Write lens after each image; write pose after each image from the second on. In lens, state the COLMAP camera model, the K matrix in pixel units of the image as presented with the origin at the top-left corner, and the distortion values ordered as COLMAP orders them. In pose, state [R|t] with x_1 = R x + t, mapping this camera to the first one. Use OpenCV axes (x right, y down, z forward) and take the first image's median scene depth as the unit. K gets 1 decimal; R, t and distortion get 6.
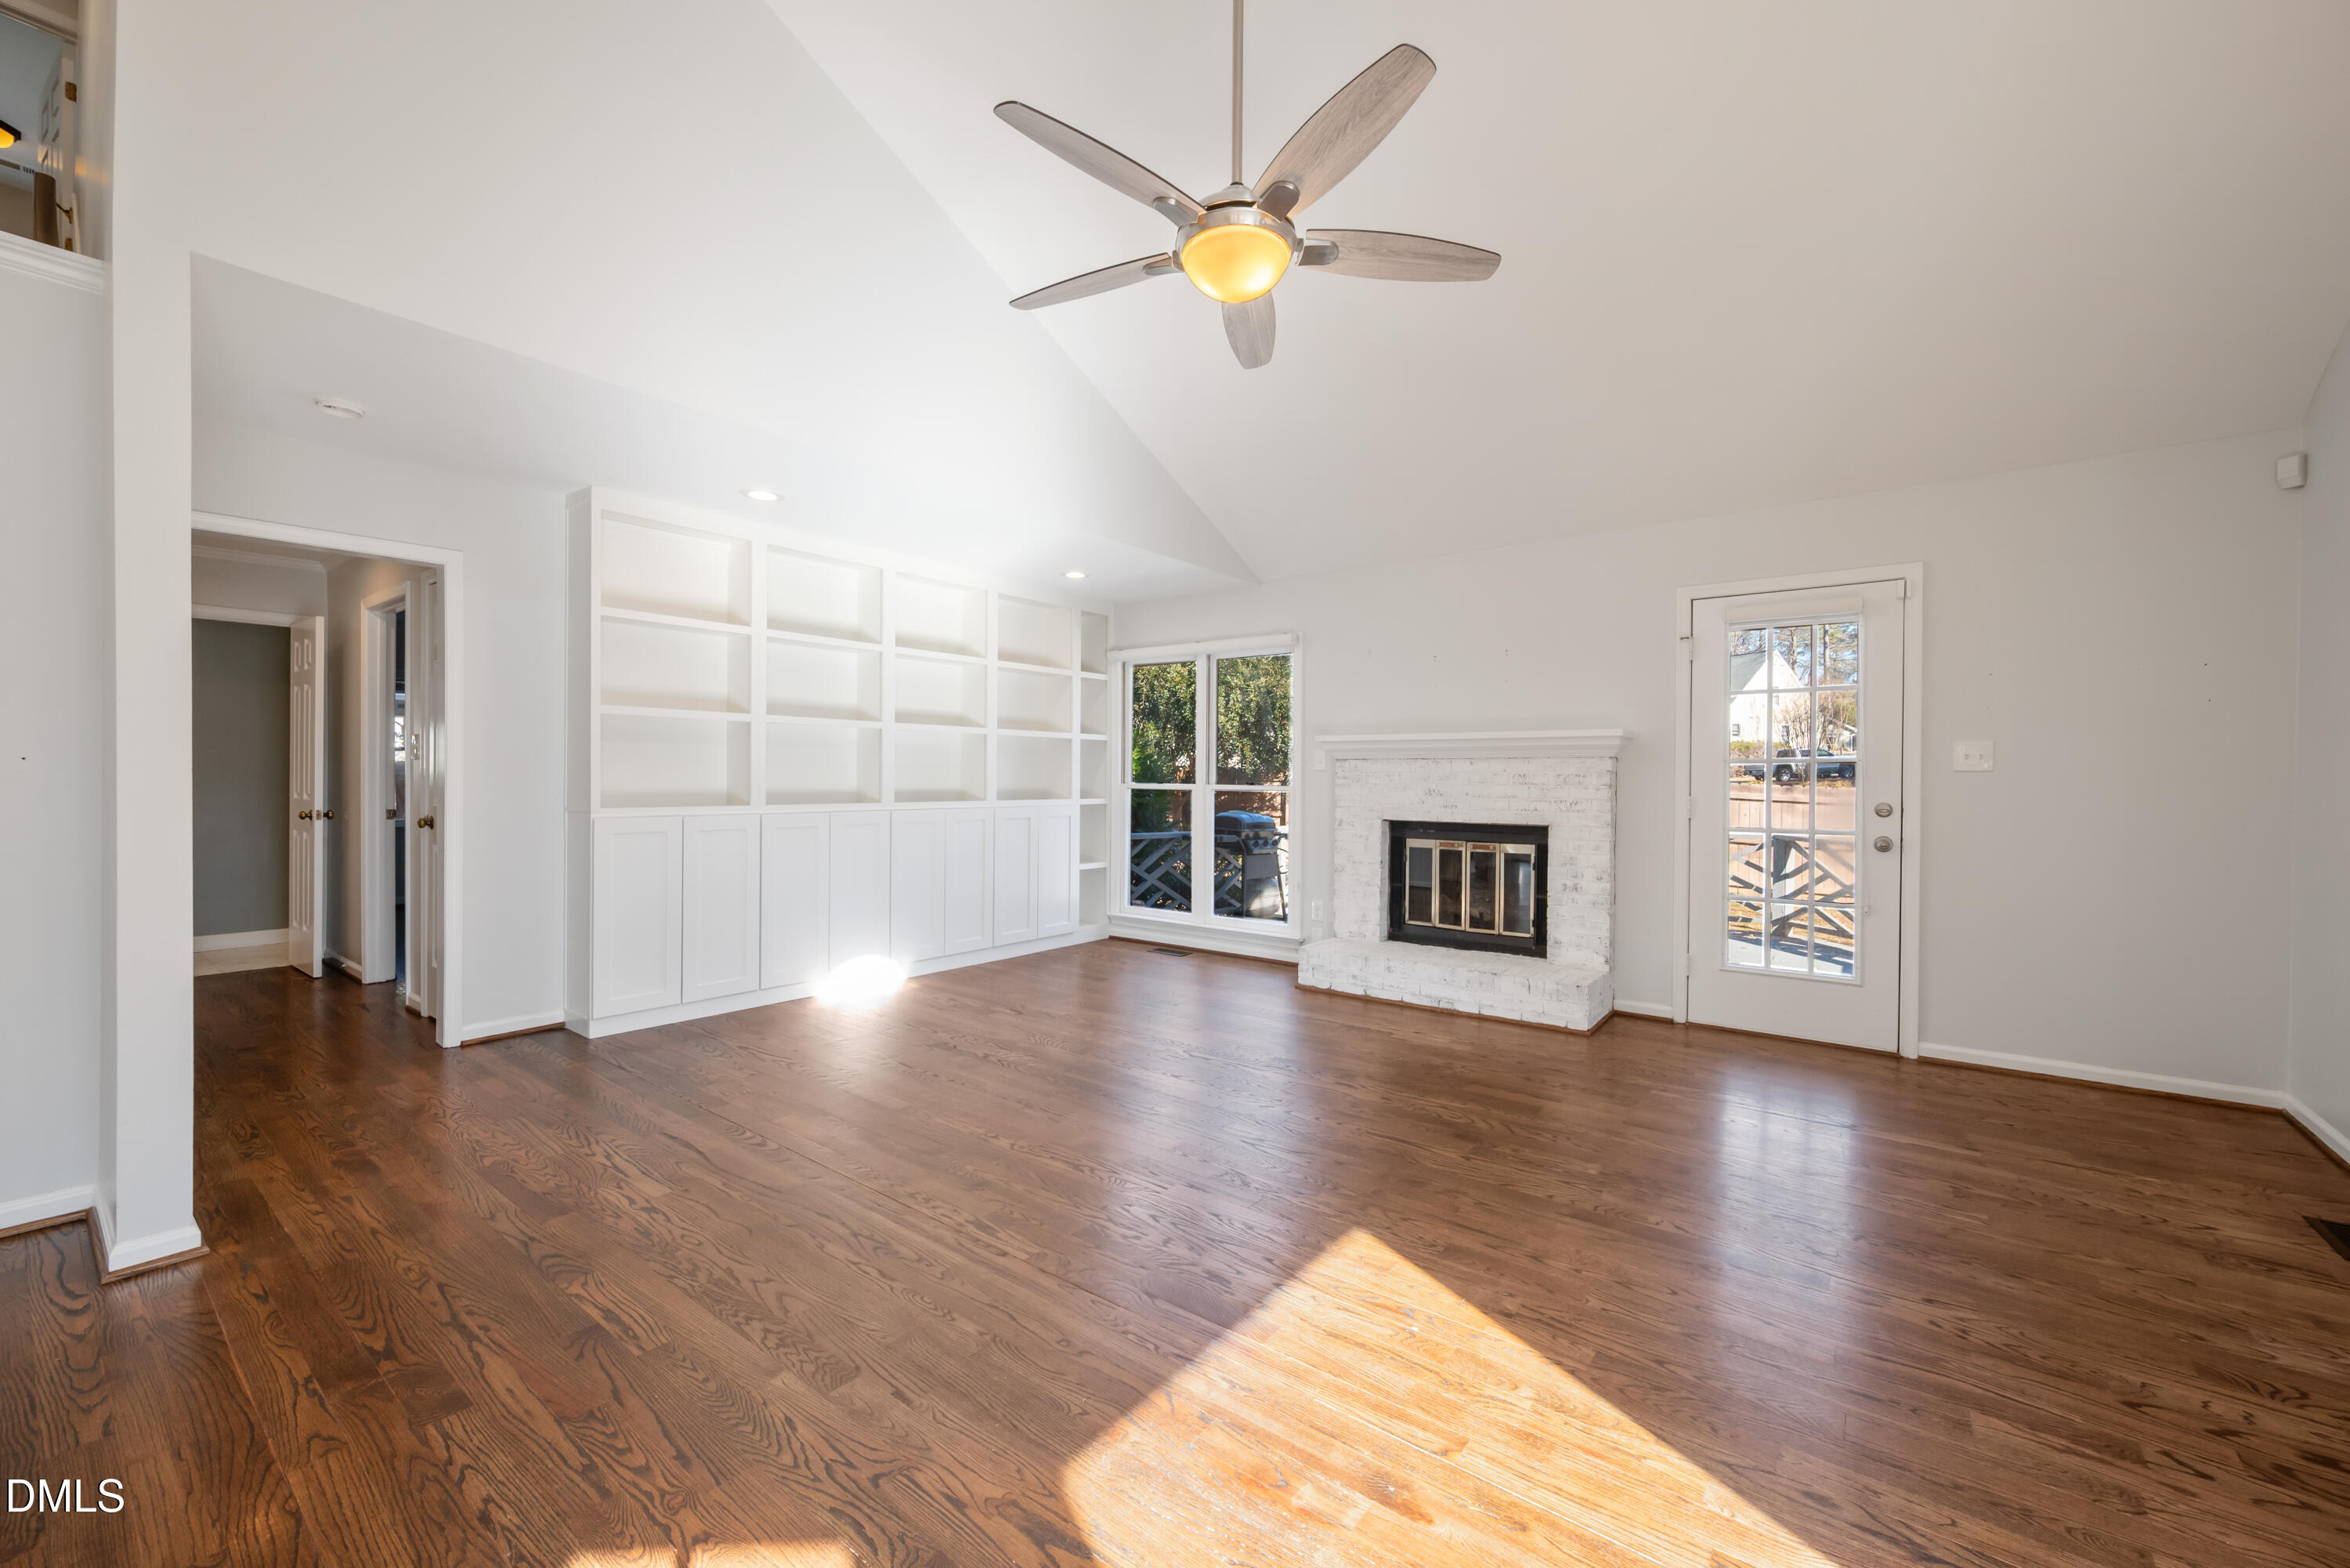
lens RADIAL K [[924.8, 0, 1175.0], [0, 924.8, 784.0], [0, 0, 1]] dist [-0.001580, 0.000302]
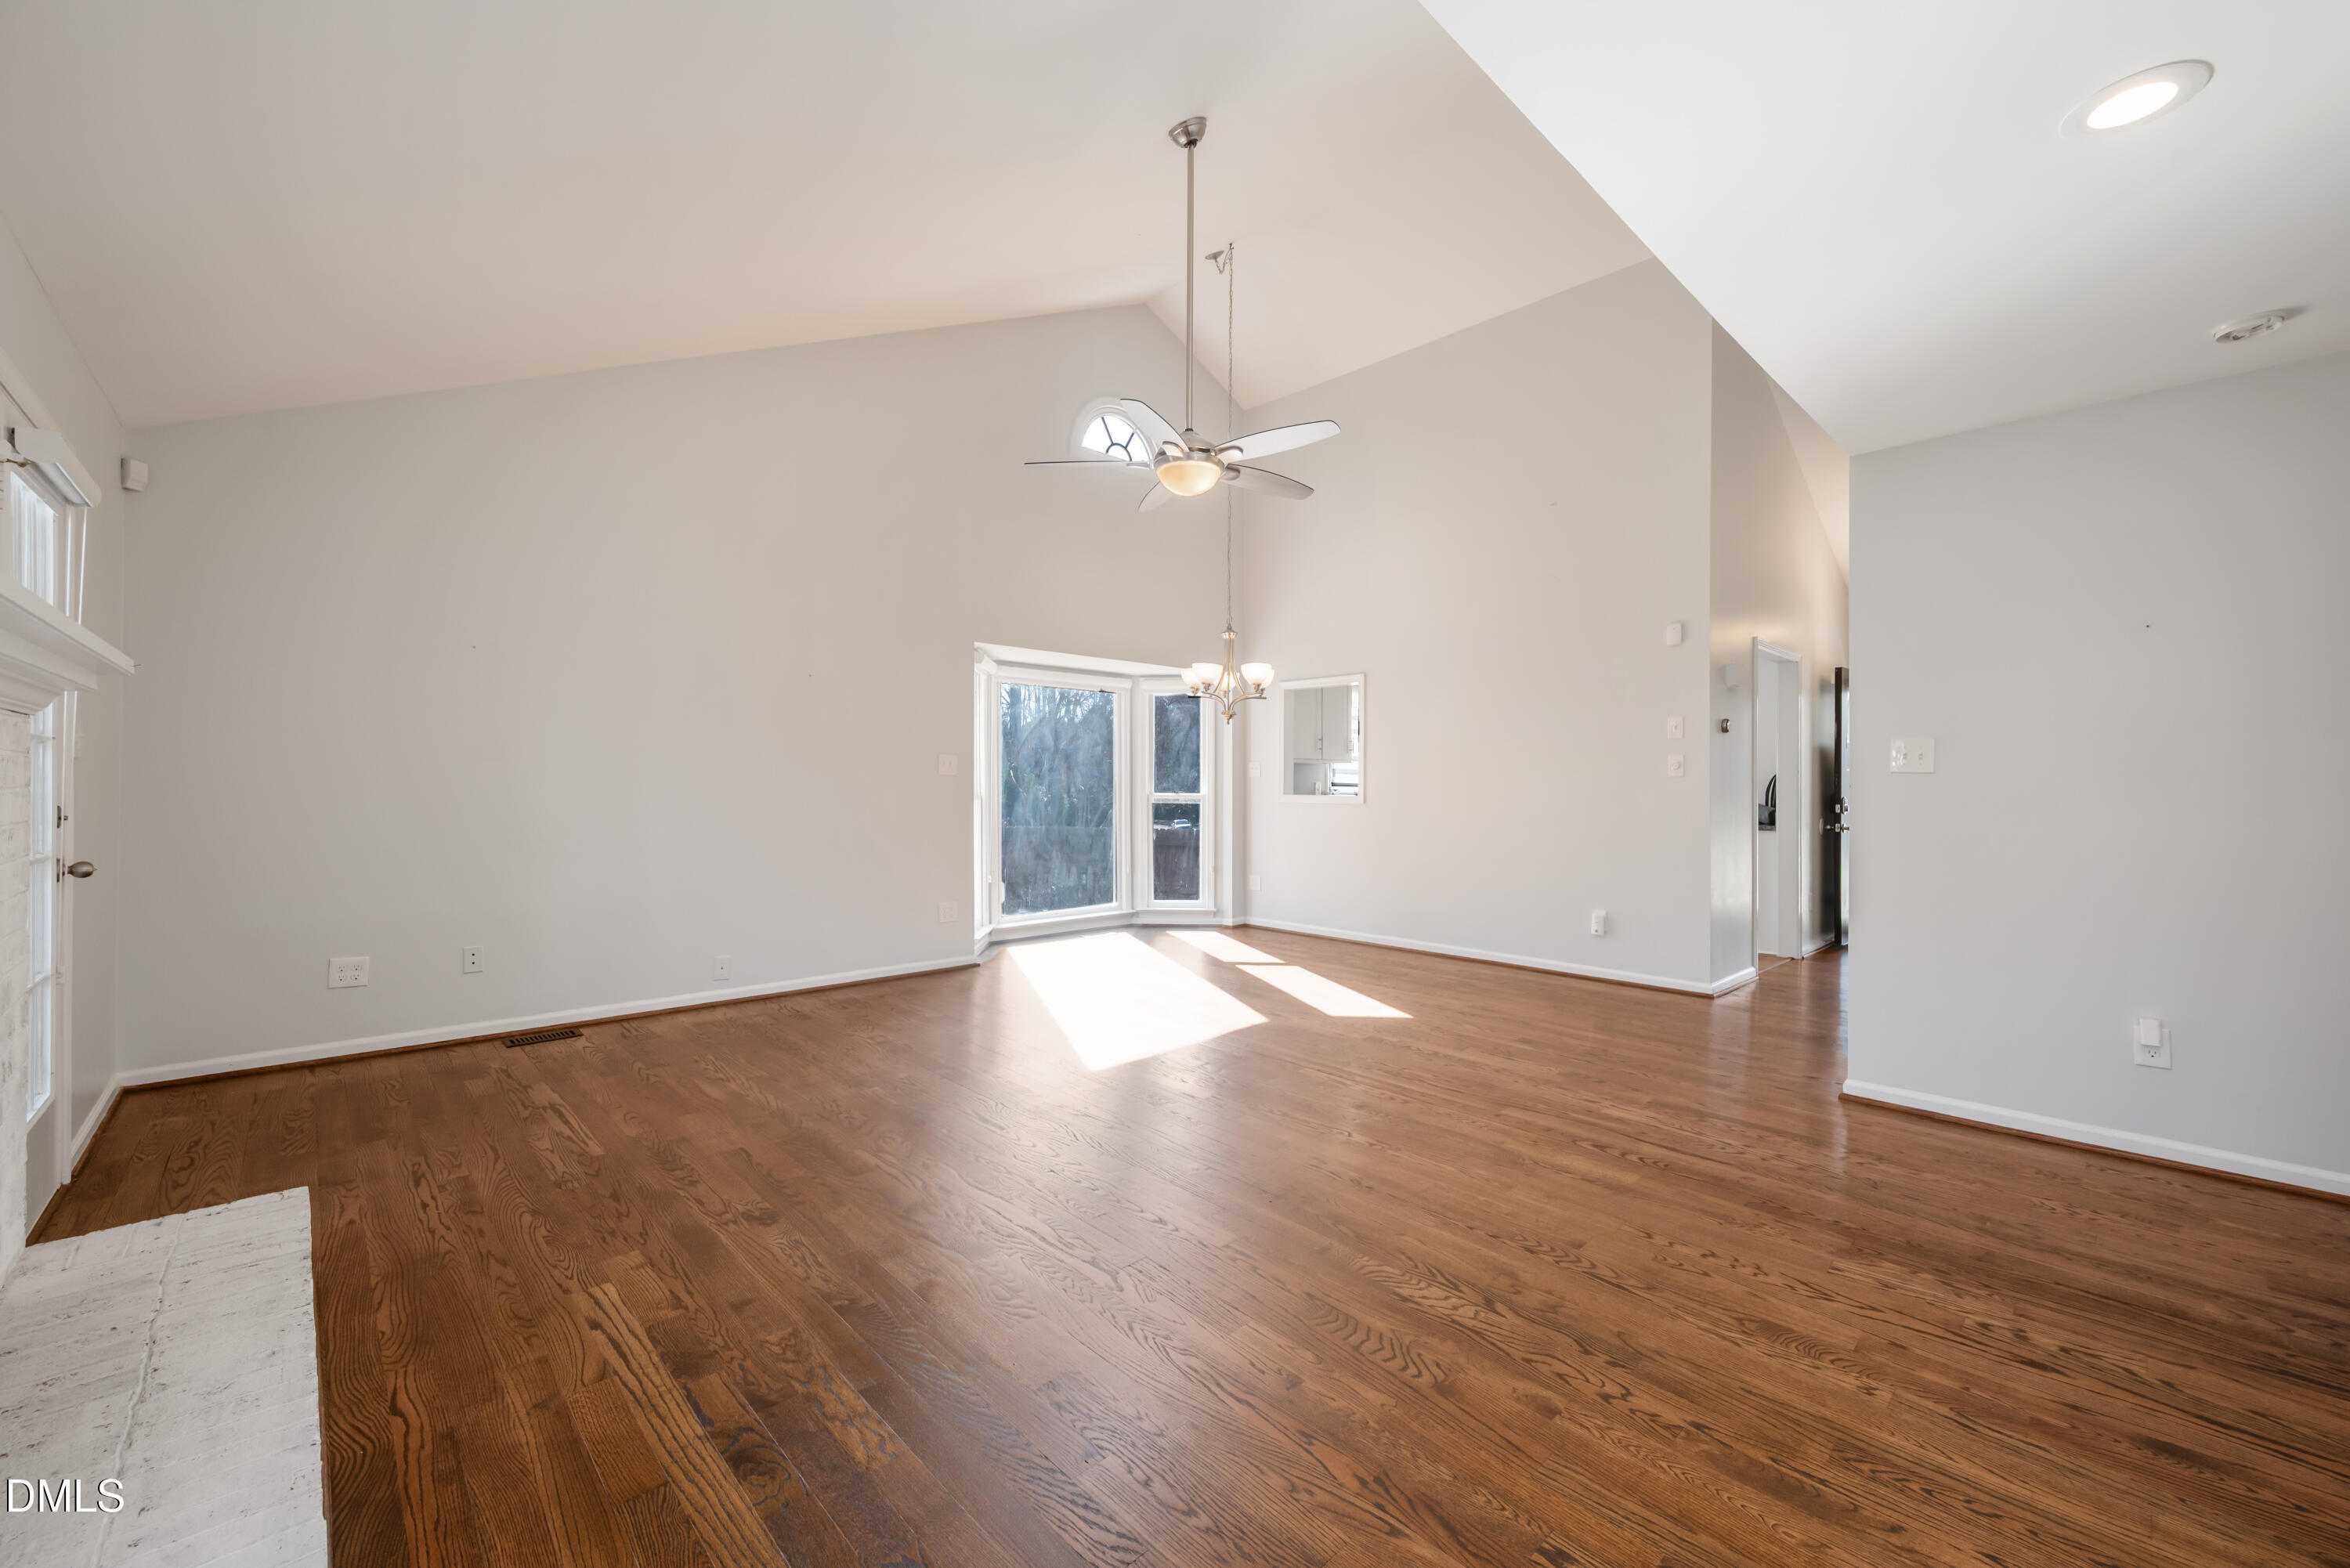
lens RADIAL K [[924.8, 0, 1175.0], [0, 924.8, 784.0], [0, 0, 1]] dist [-0.001580, 0.000302]
pose [[-0.988404, -0.014030, 0.151198, -0.084656], [-0.012775, 0.999875, 0.009269, -0.008985], [-0.151309, 0.007230, -0.988460, 1.318935]]
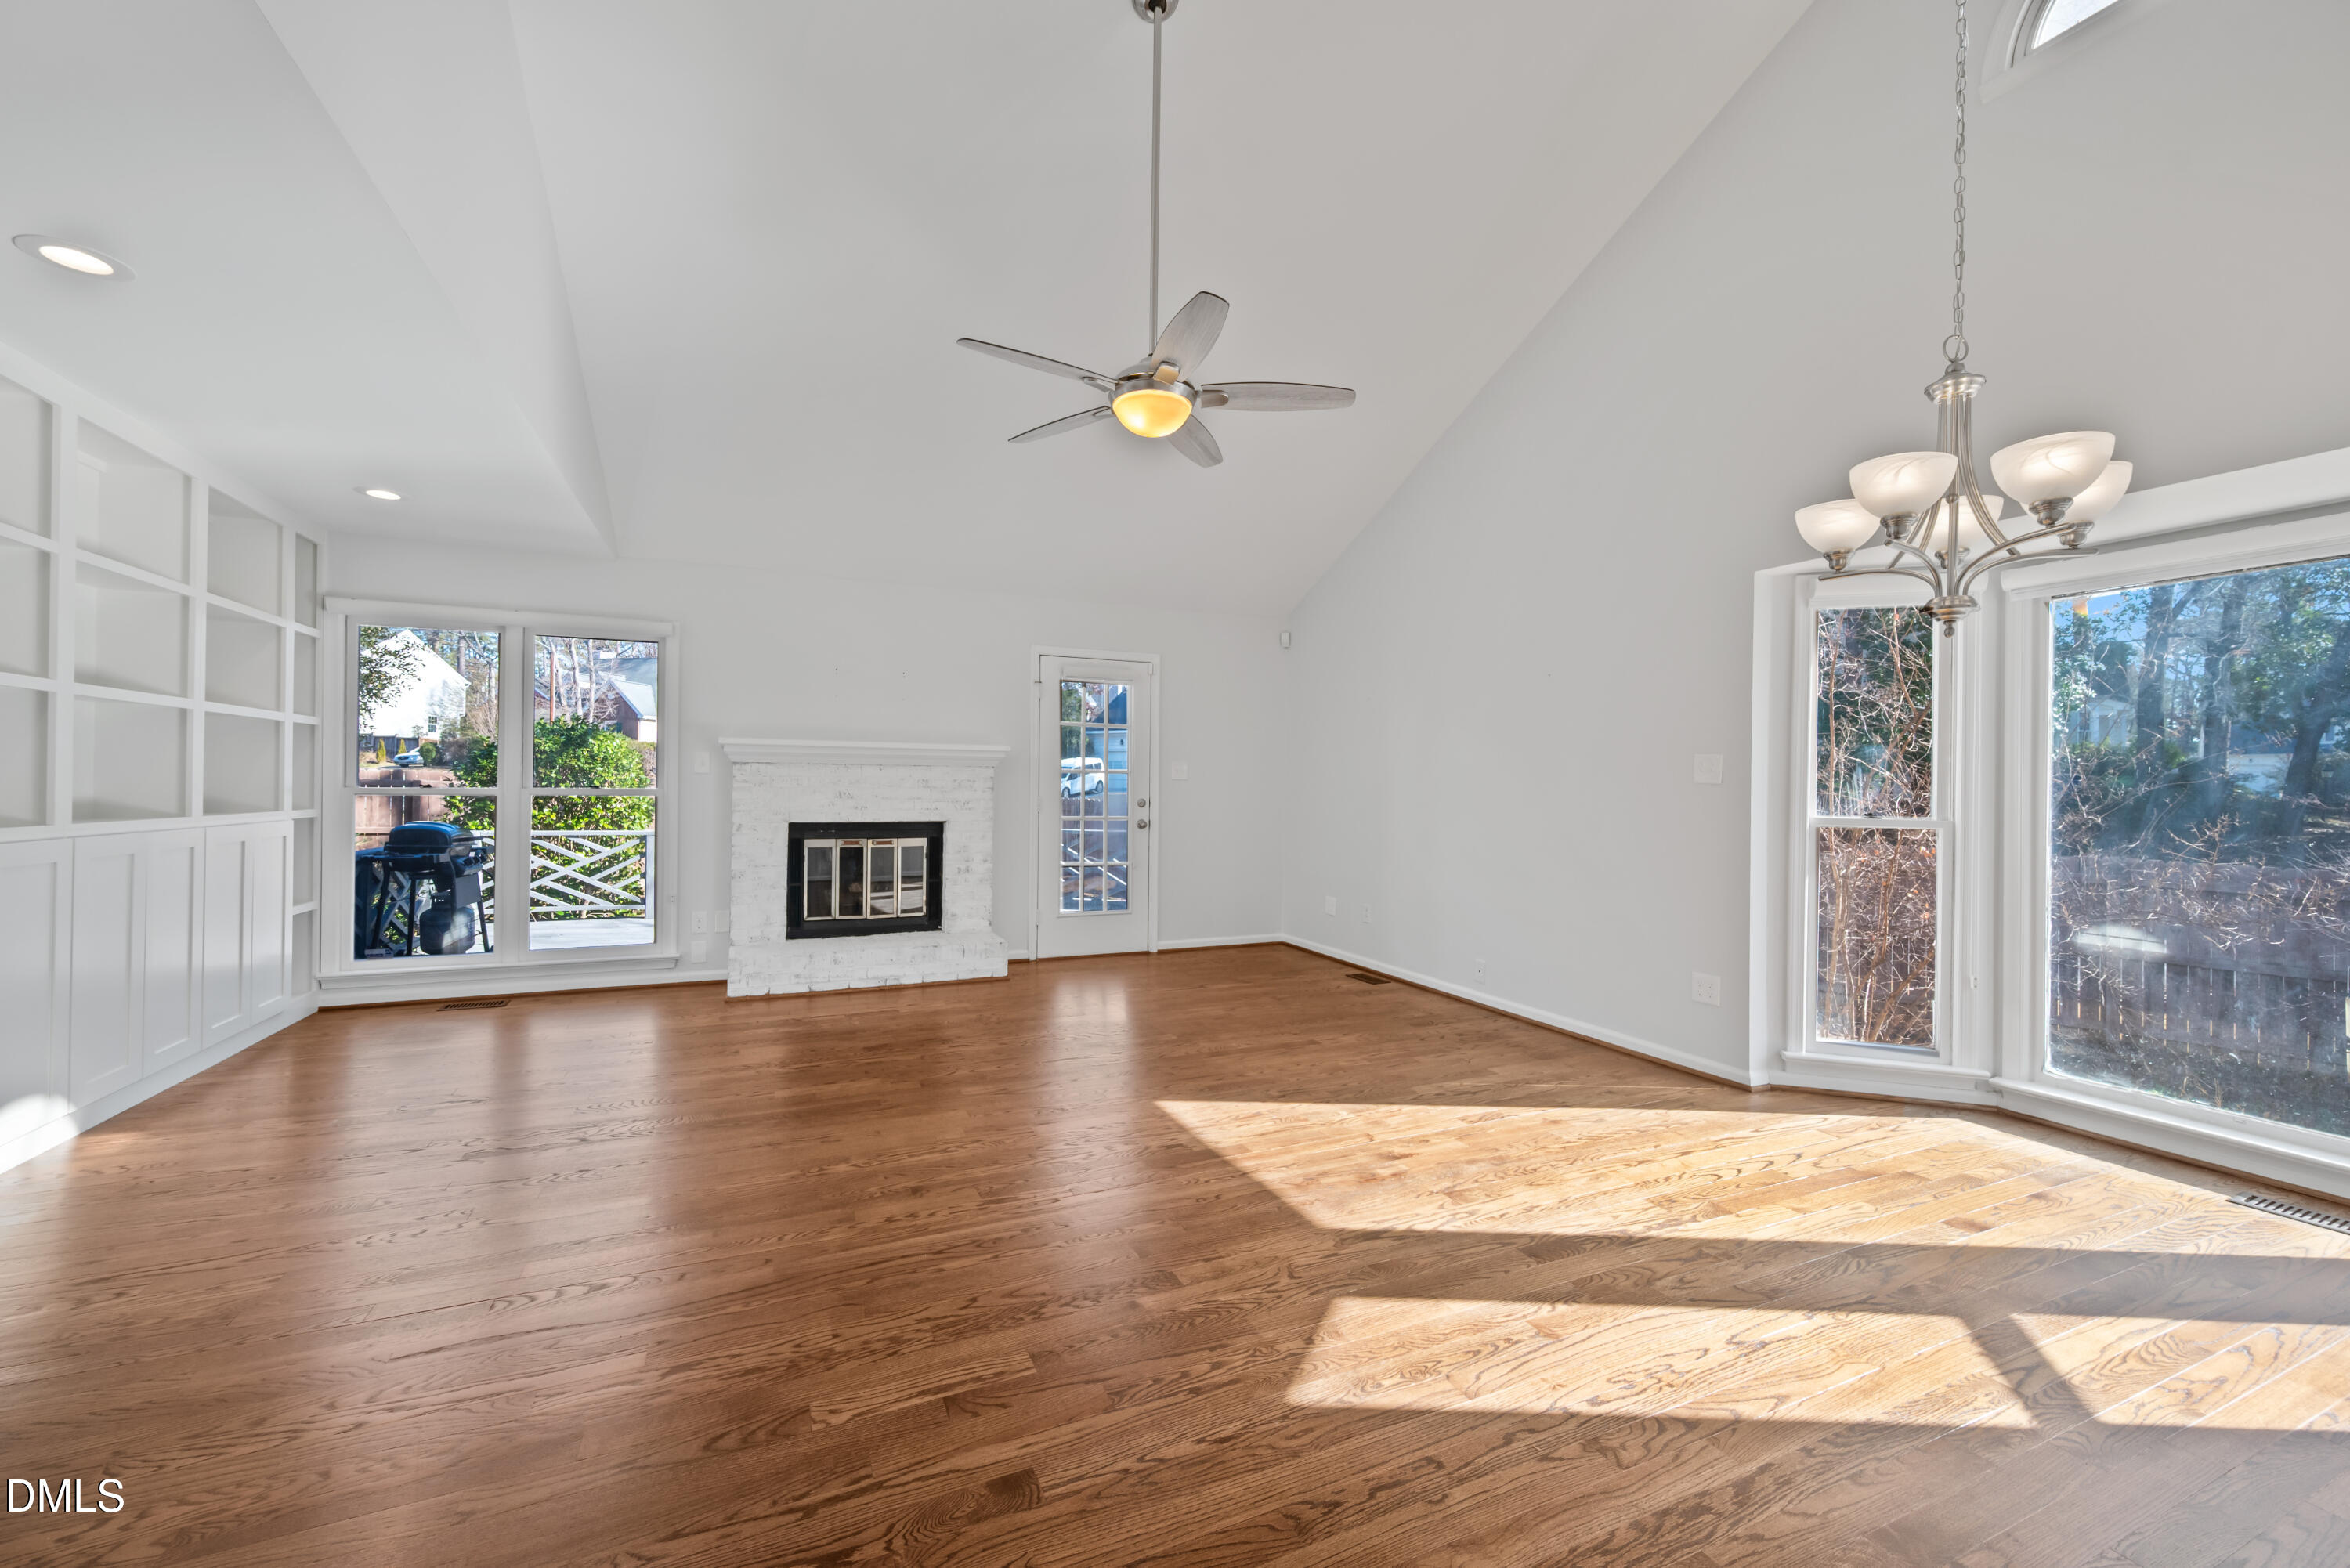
lens RADIAL K [[924.8, 0, 1175.0], [0, 924.8, 784.0], [0, 0, 1]] dist [-0.001580, 0.000302]
pose [[0.468079, 0.000157, 0.883687, -0.558275], [-0.000037, 1.000000, -0.000158, -0.004518], [-0.883687, 0.000041, 0.468079, 0.162627]]
